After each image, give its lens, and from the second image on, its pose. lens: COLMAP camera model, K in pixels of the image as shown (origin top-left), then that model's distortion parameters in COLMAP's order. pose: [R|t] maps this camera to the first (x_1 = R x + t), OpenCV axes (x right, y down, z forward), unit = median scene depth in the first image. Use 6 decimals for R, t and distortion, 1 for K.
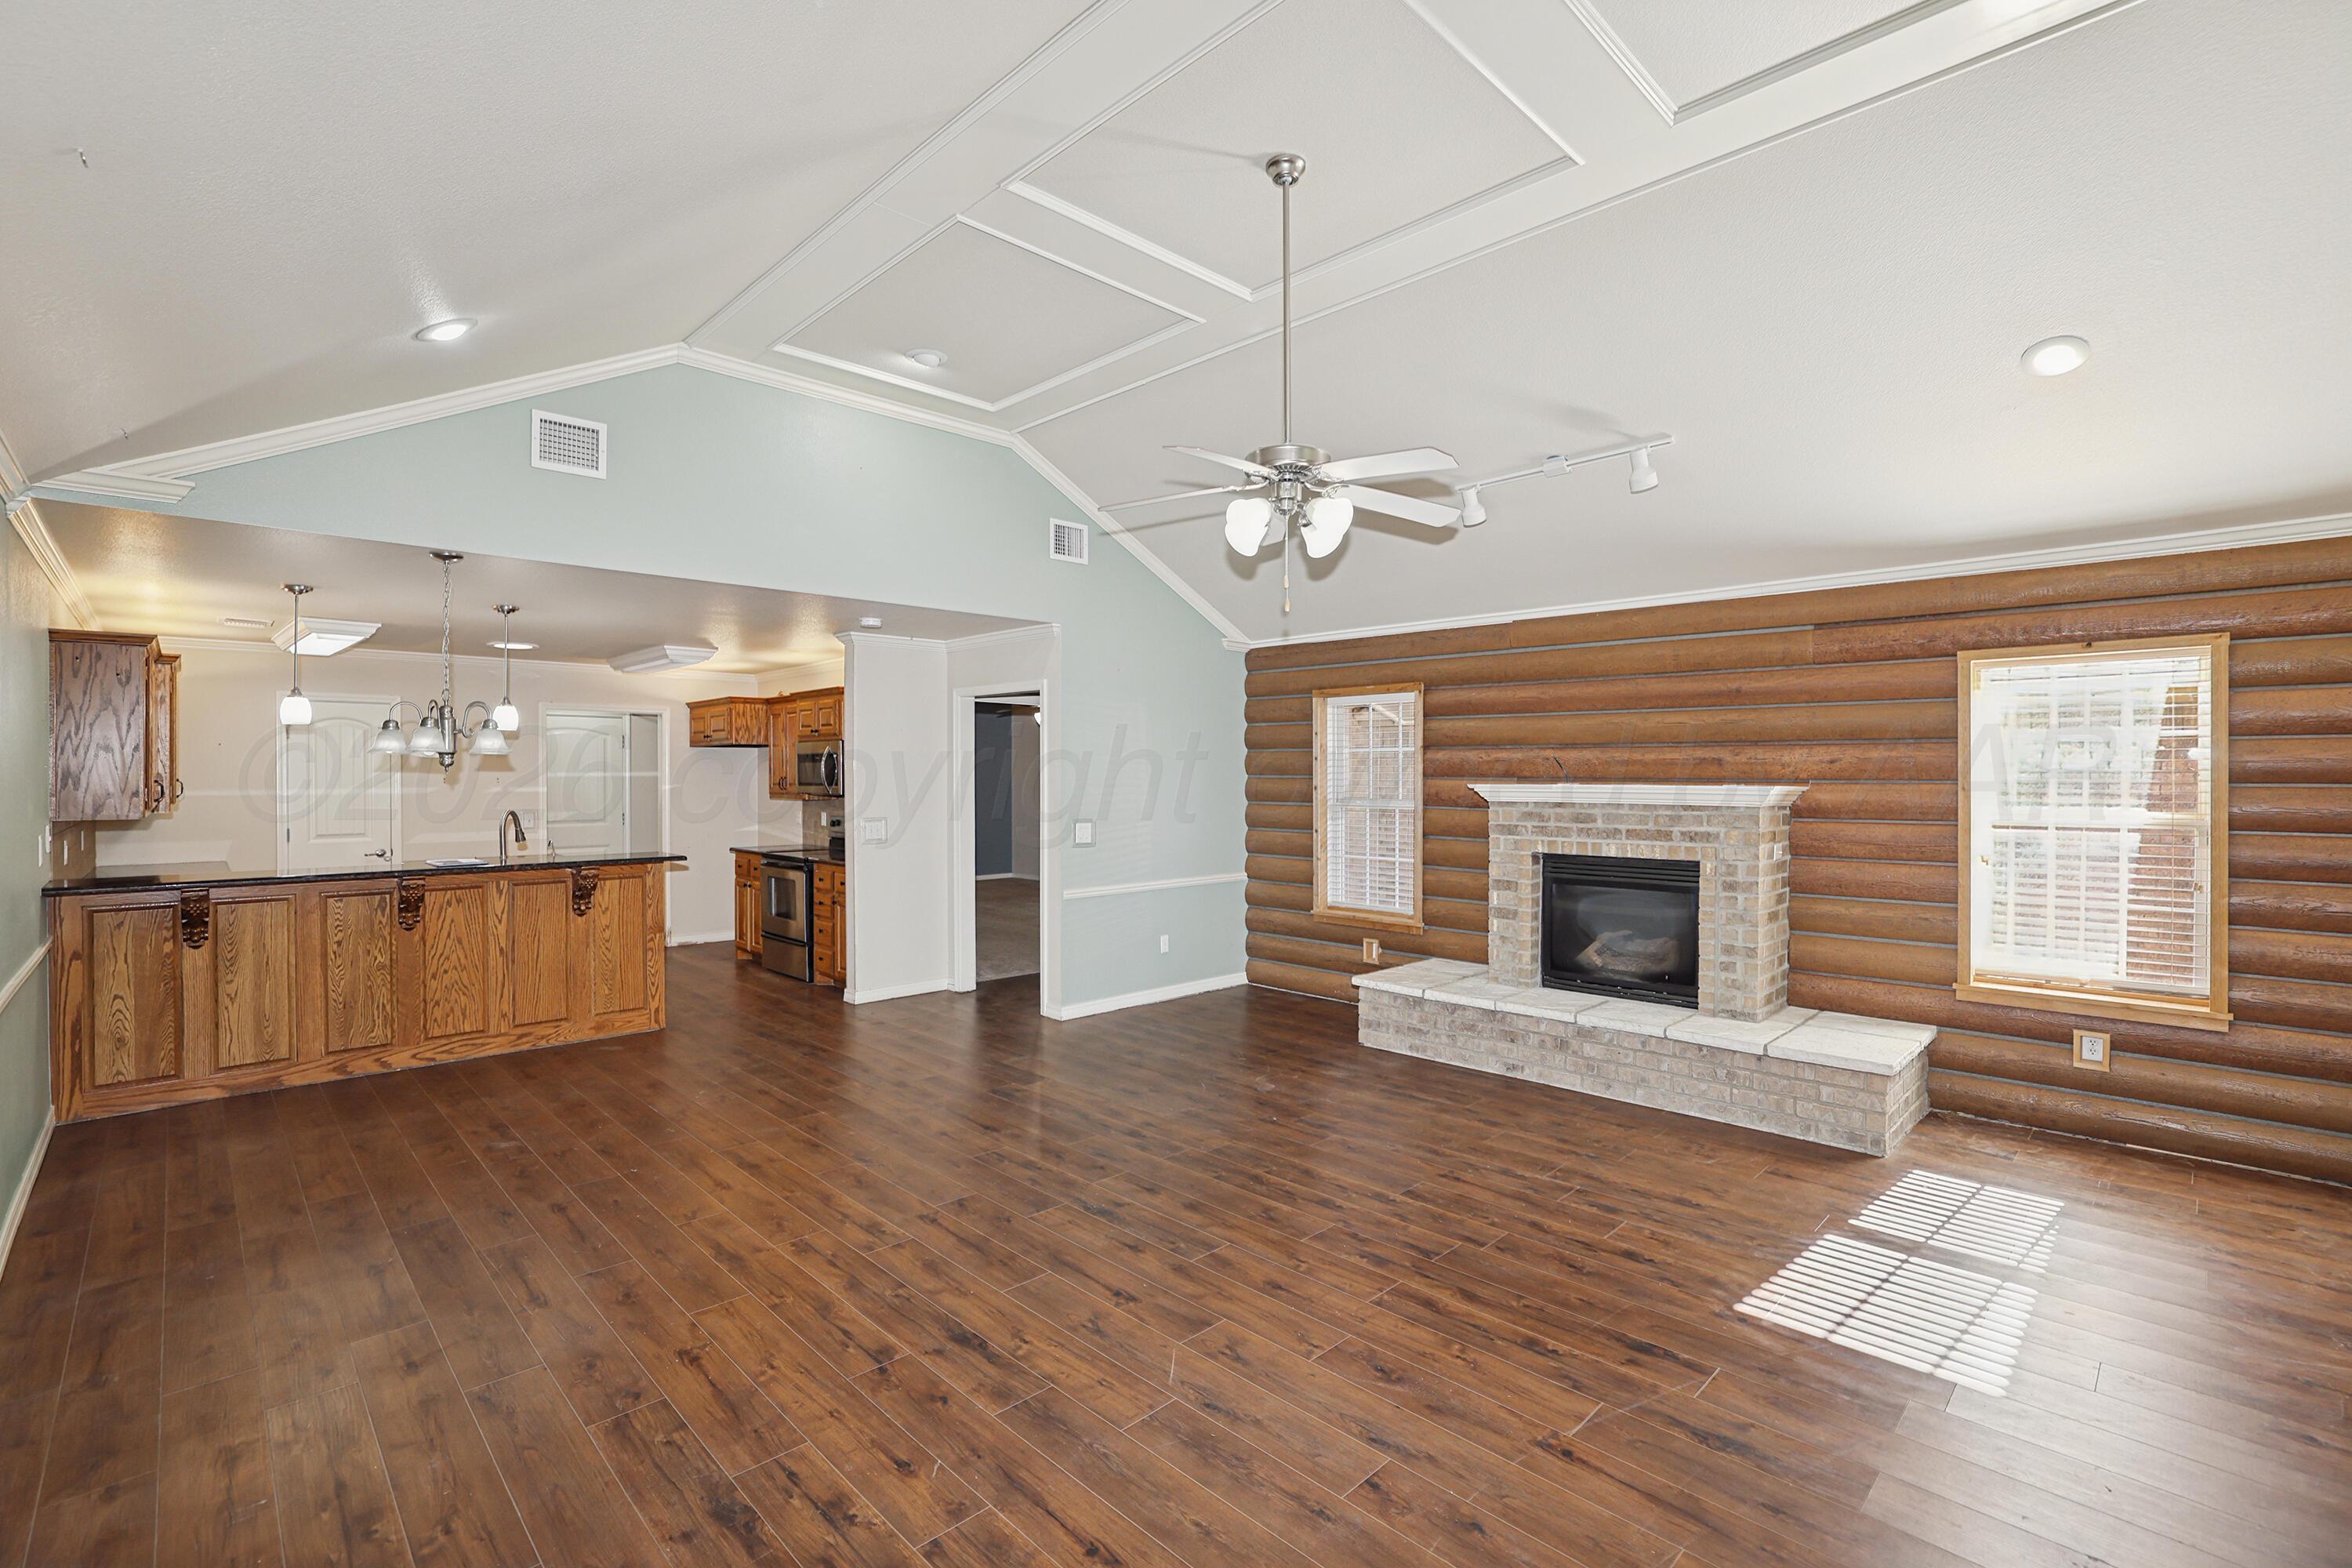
lens RADIAL K [[1044.5, 0, 1166.7], [0, 1044.5, 785.3], [0, 0, 1]] dist [-0.051143, 0.021207]
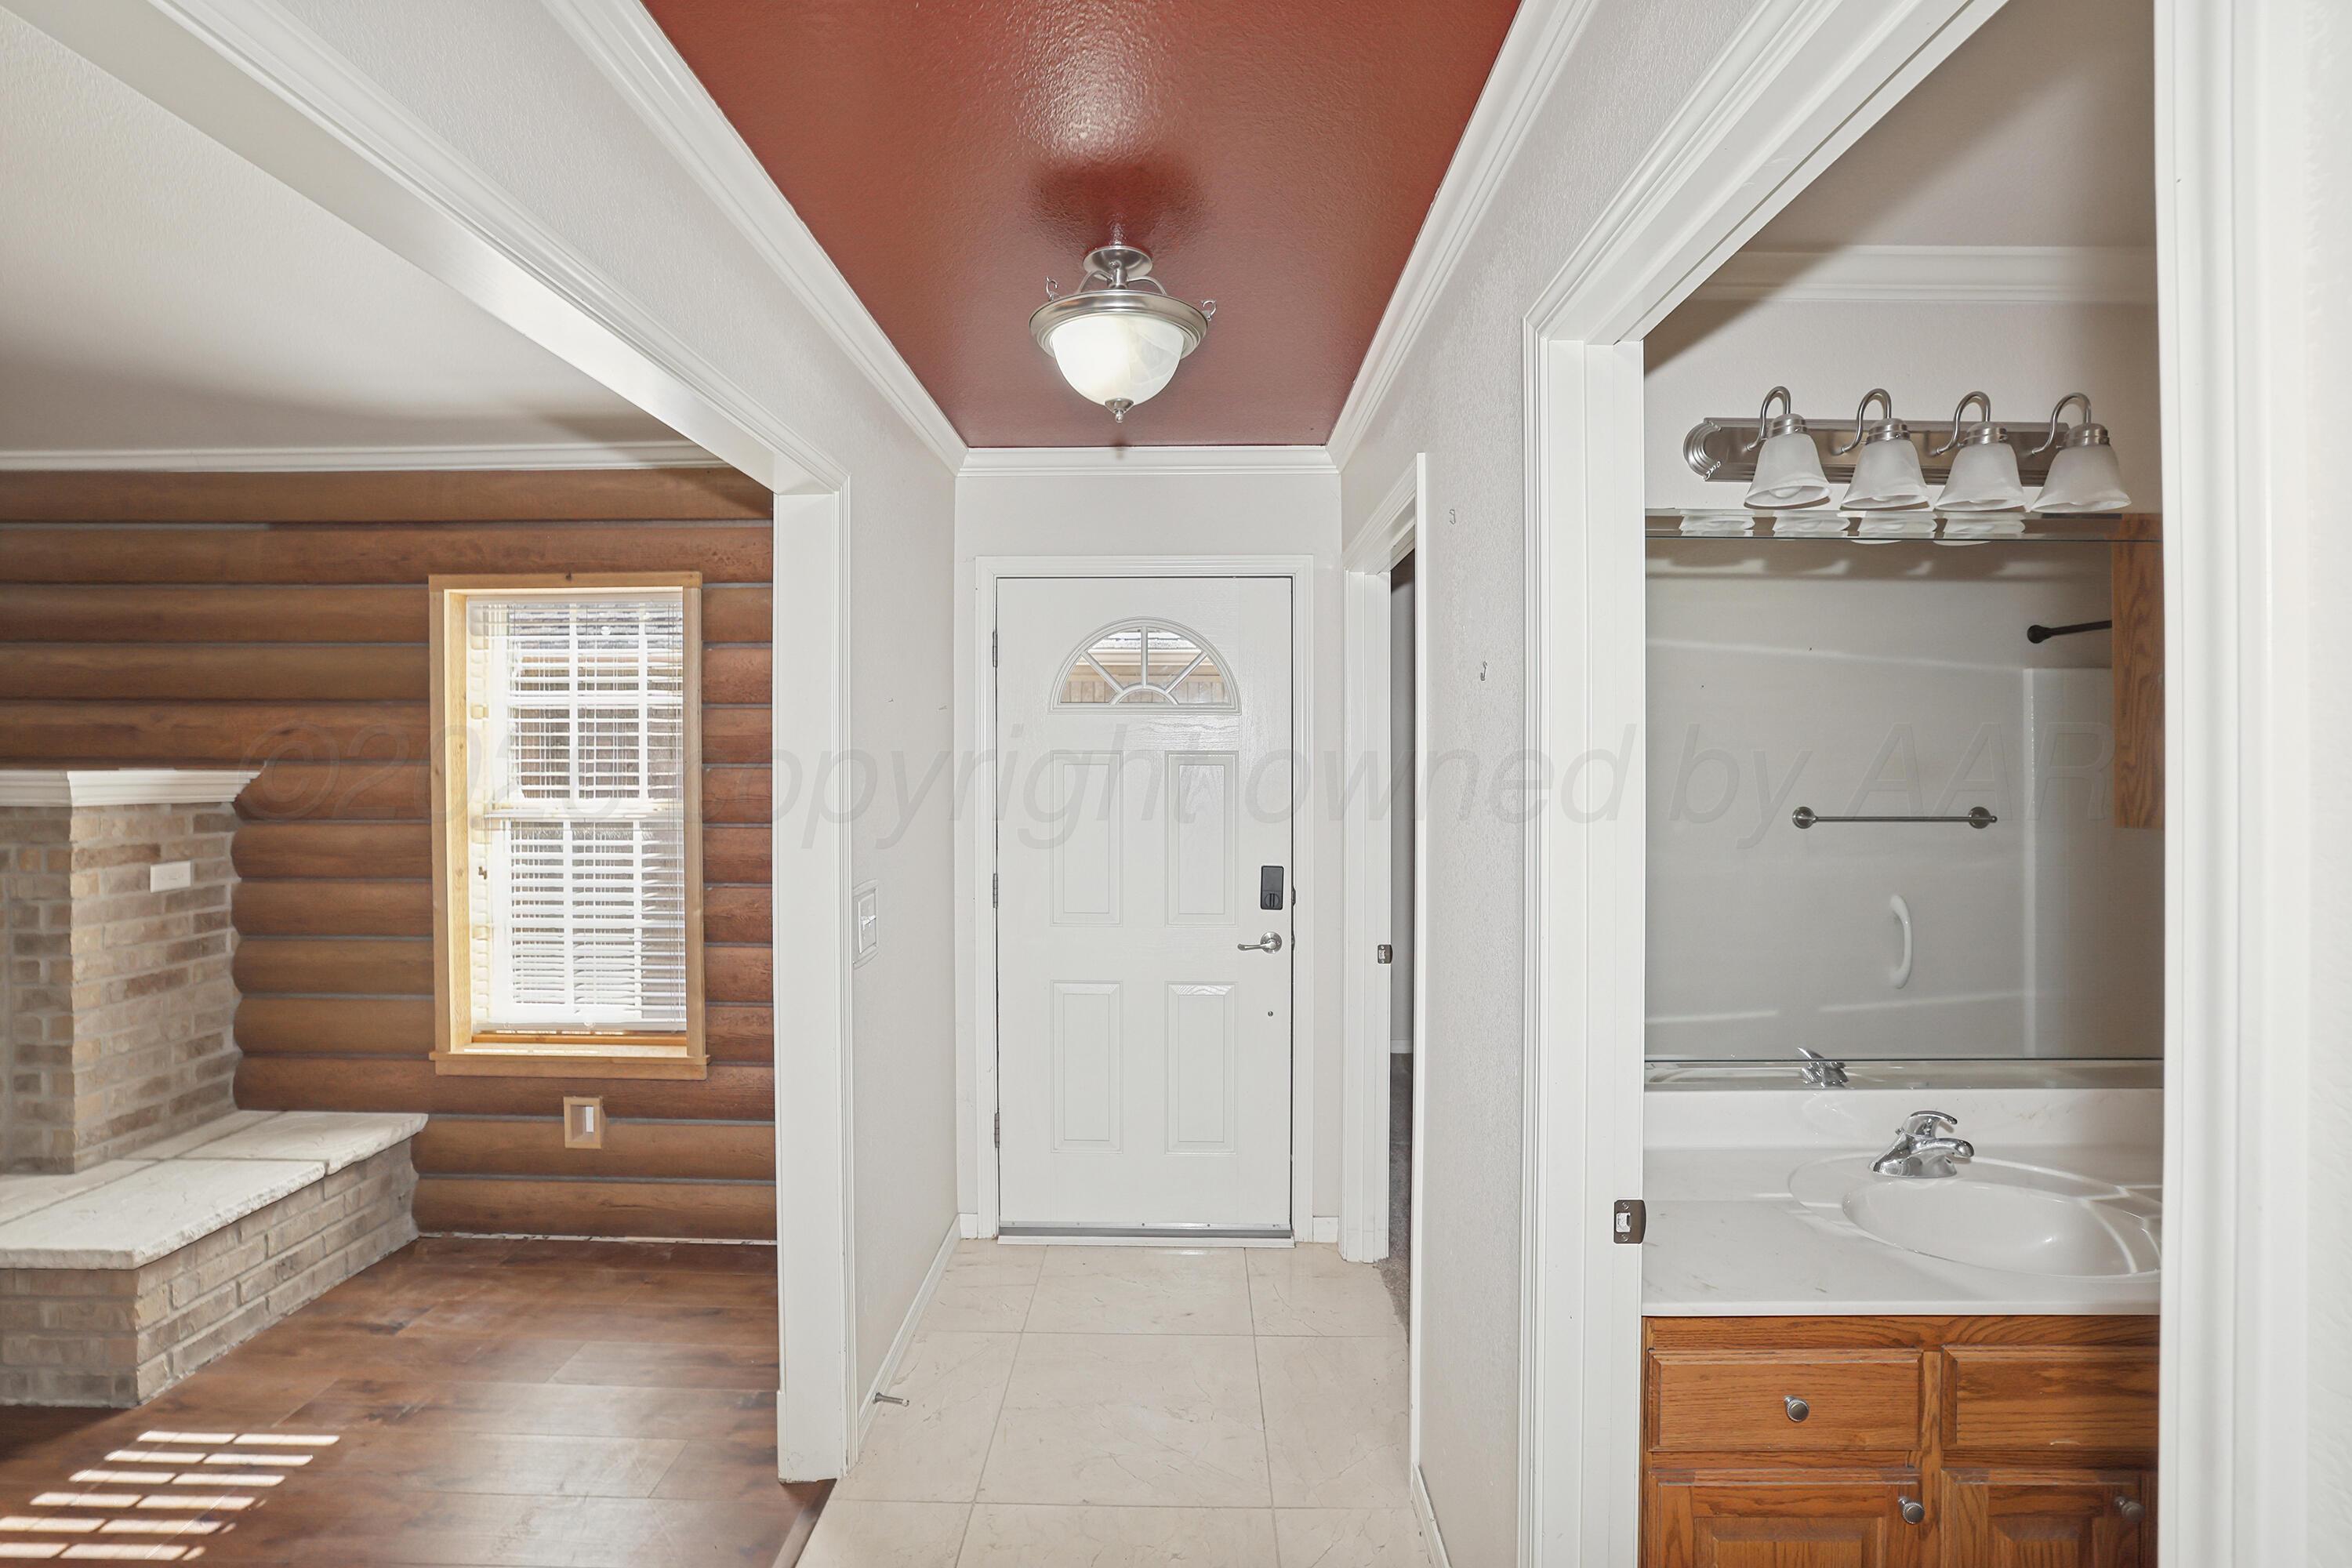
lens RADIAL K [[1055.6, 0, 1165.2], [0, 1055.6, 743.2], [0, 0, 1]] dist [-0.047769, 0.017895]
pose [[0.707251, 0.006510, 0.706933, 0.574149], [0.006789, 0.999849, -0.015999, -0.001268], [-0.706930, 0.016115, 0.707100, 0.133185]]
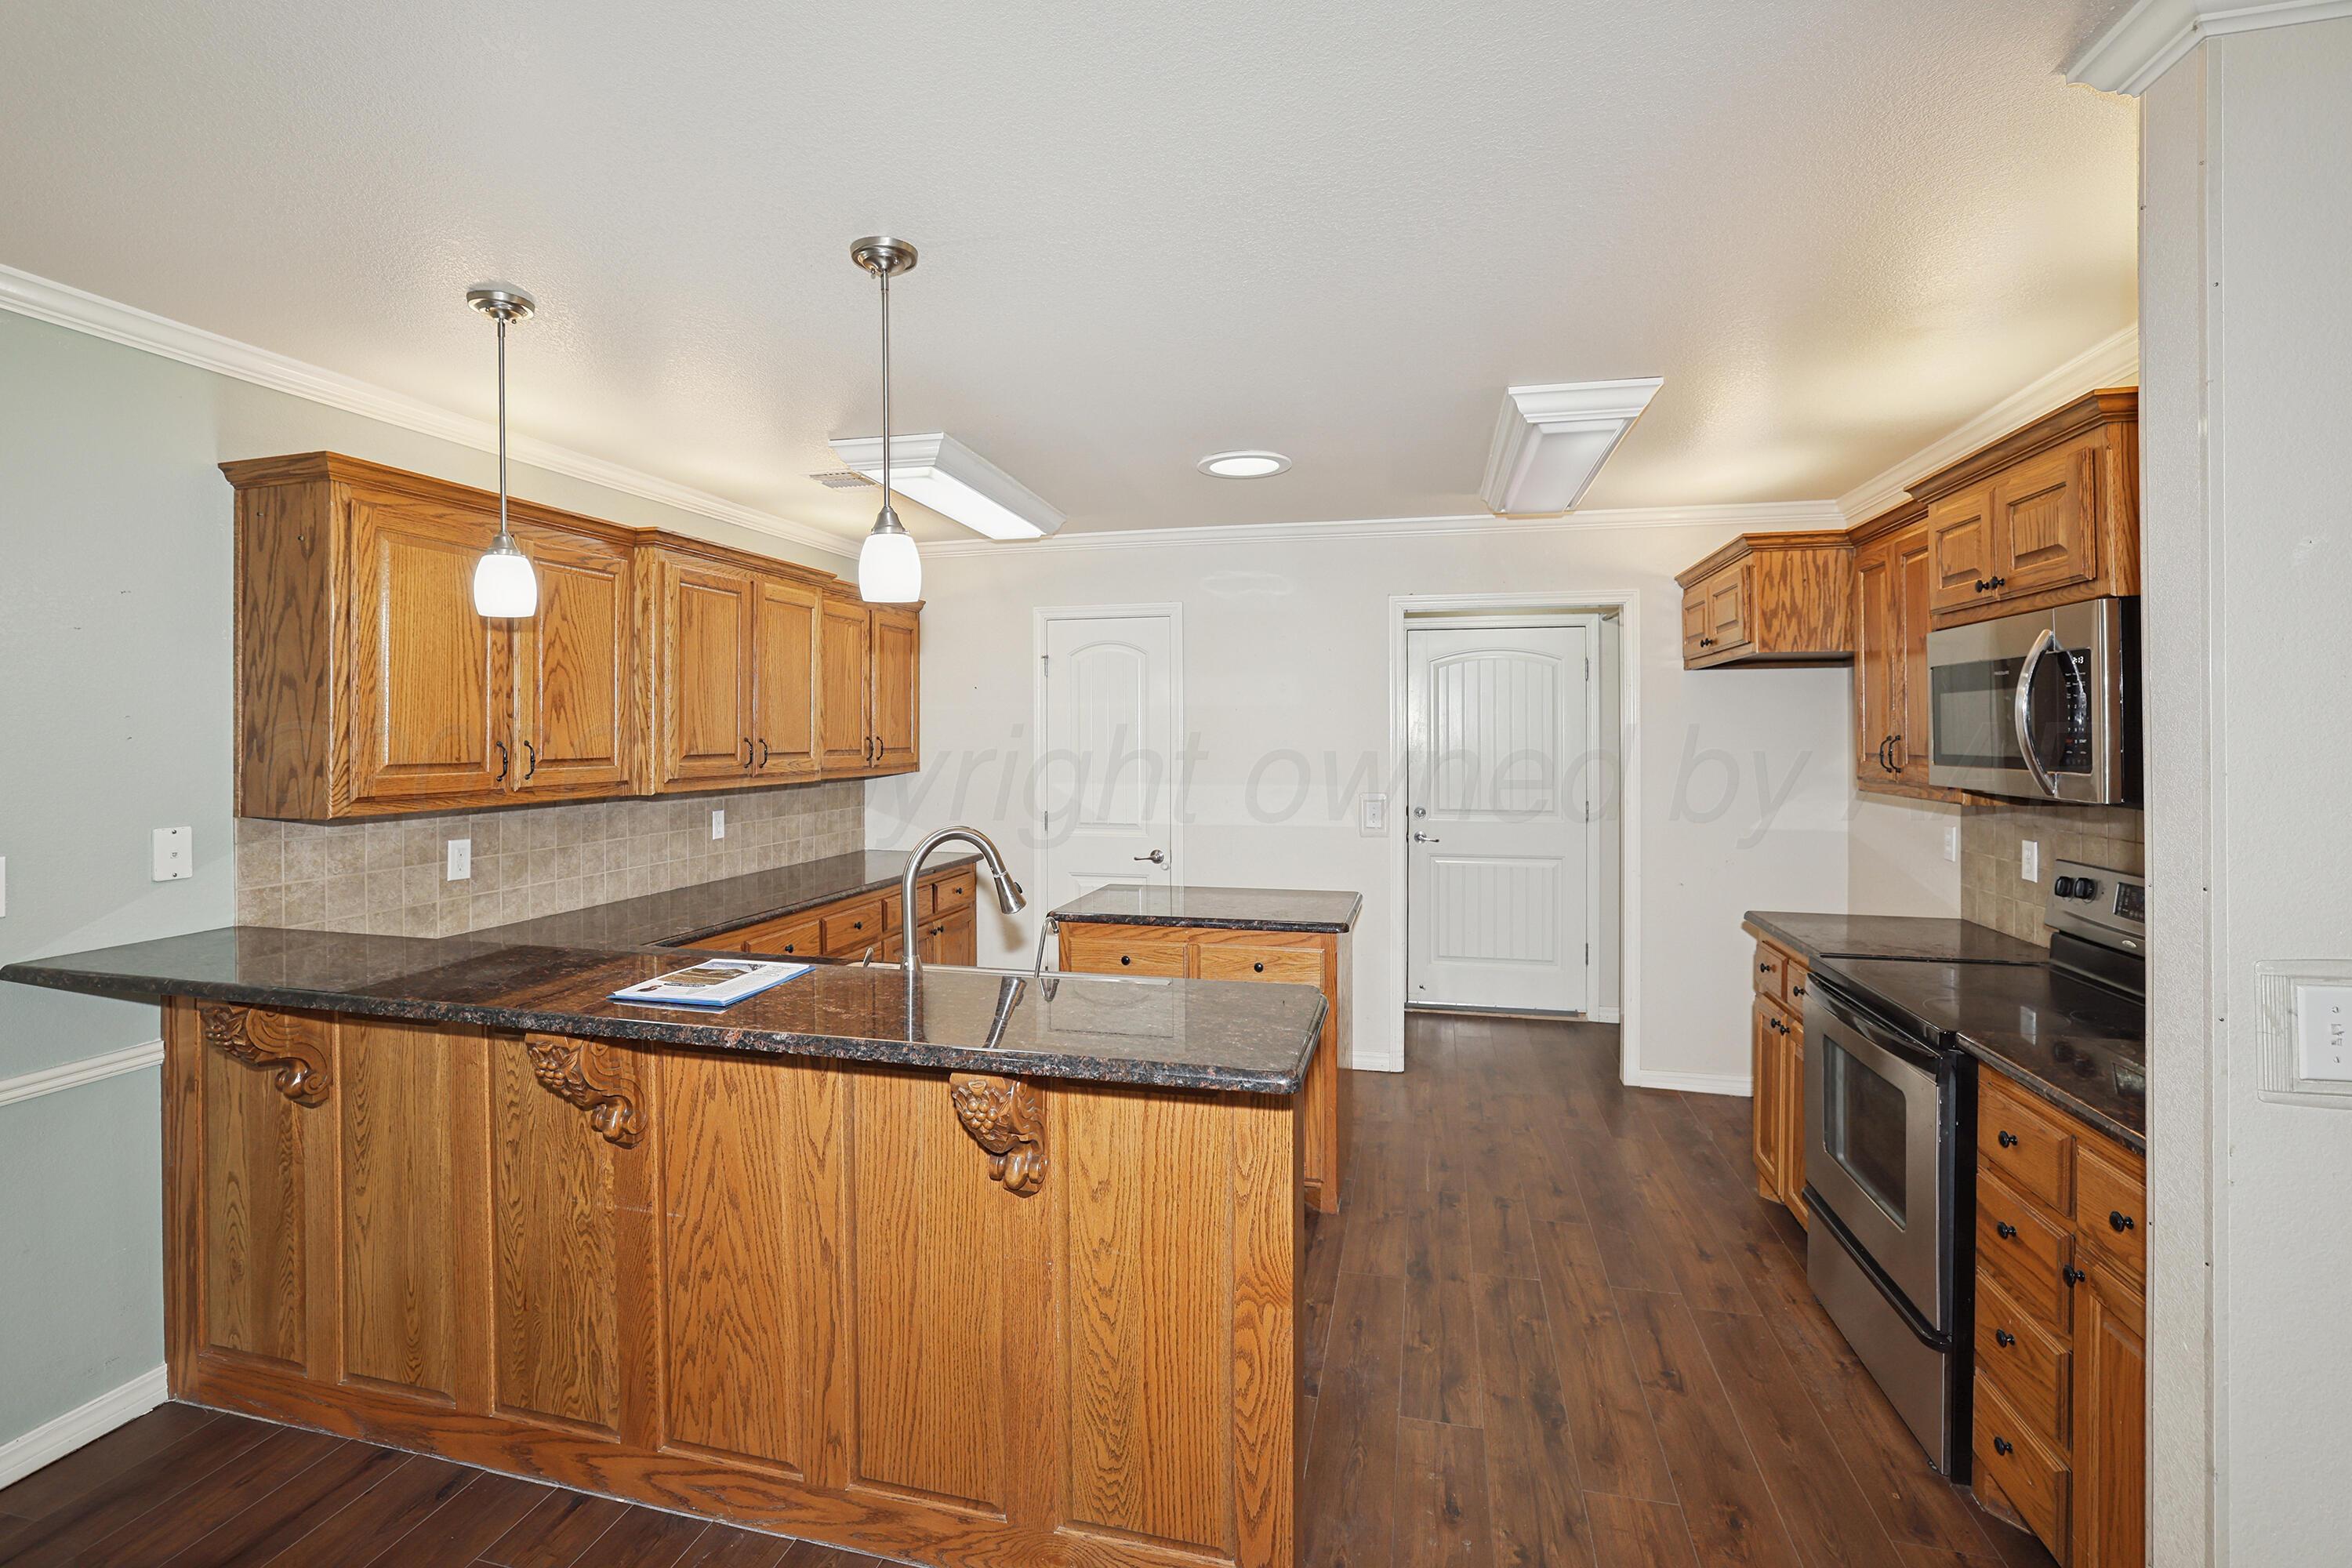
lens RADIAL K [[1087.8, 0, 1134.2], [0, 1087.8, 729.5], [0, 0, 1]] dist [-0.046922, 0.020375]
pose [[0.518116, -0.001070, -0.855310, -0.325156], [-0.007106, 0.999959, -0.005556, -0.010640], [0.855281, 0.008957, 0.518087, 1.001044]]
